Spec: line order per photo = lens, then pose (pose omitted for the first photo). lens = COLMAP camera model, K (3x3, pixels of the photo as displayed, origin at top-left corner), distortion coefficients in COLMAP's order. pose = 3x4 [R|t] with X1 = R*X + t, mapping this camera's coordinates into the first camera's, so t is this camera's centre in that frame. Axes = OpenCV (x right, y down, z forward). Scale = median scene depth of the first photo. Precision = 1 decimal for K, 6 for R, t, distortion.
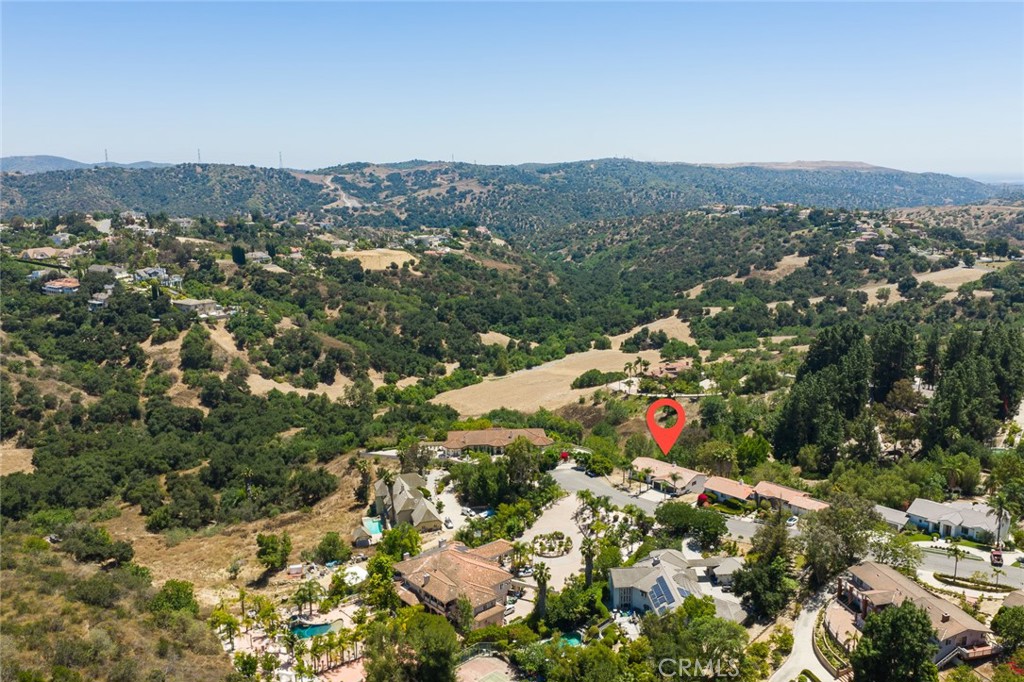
lens RADIAL K [[851.2, 0, 511.4], [0, 851.2, 343.9], [0, 0, 1]] dist [0.017608, -0.022627]
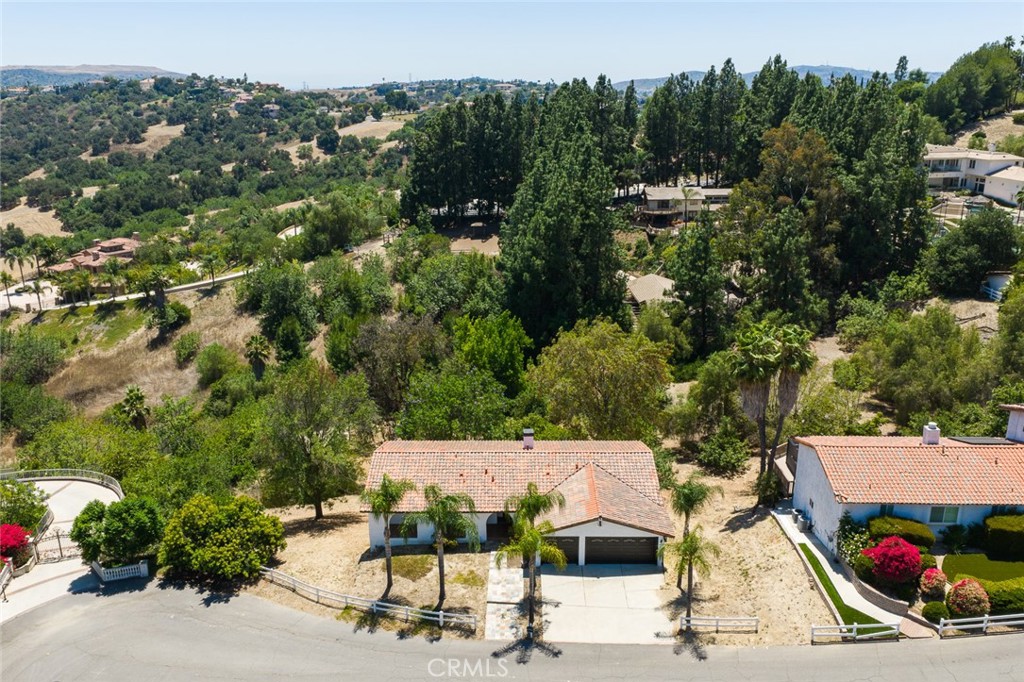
lens RADIAL K [[851.2, 0, 515.3], [0, 851.2, 336.6], [0, 0, 1]] dist [0.017608, -0.022627]
pose [[0.712542, -0.201657, 0.672026, 0.006351], [0.144645, 0.979452, 0.140542, 0.024375], [-0.686558, -0.002937, 0.727069, 0.270098]]
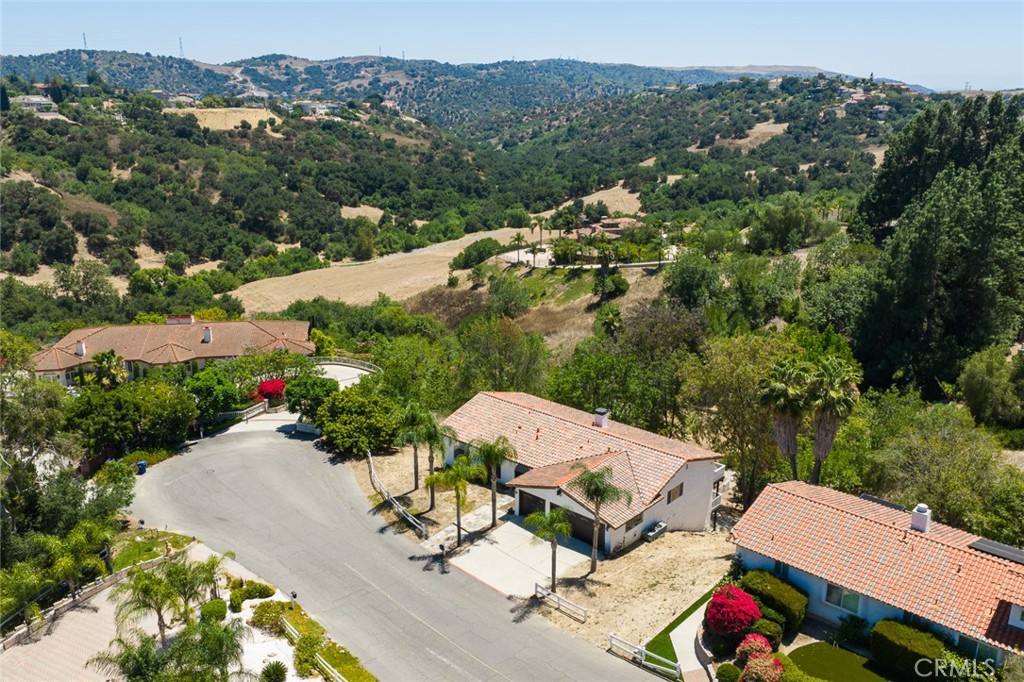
lens RADIAL K [[851.2, 0, 510.1], [0, 851.2, 341.4], [0, 0, 1]] dist [0.017608, -0.022627]
pose [[0.998177, -0.011867, 0.059171, 0.048225], [0.006385, 0.995740, 0.091988, 0.030190], [-0.060010, -0.091443, 0.994000, 0.242023]]
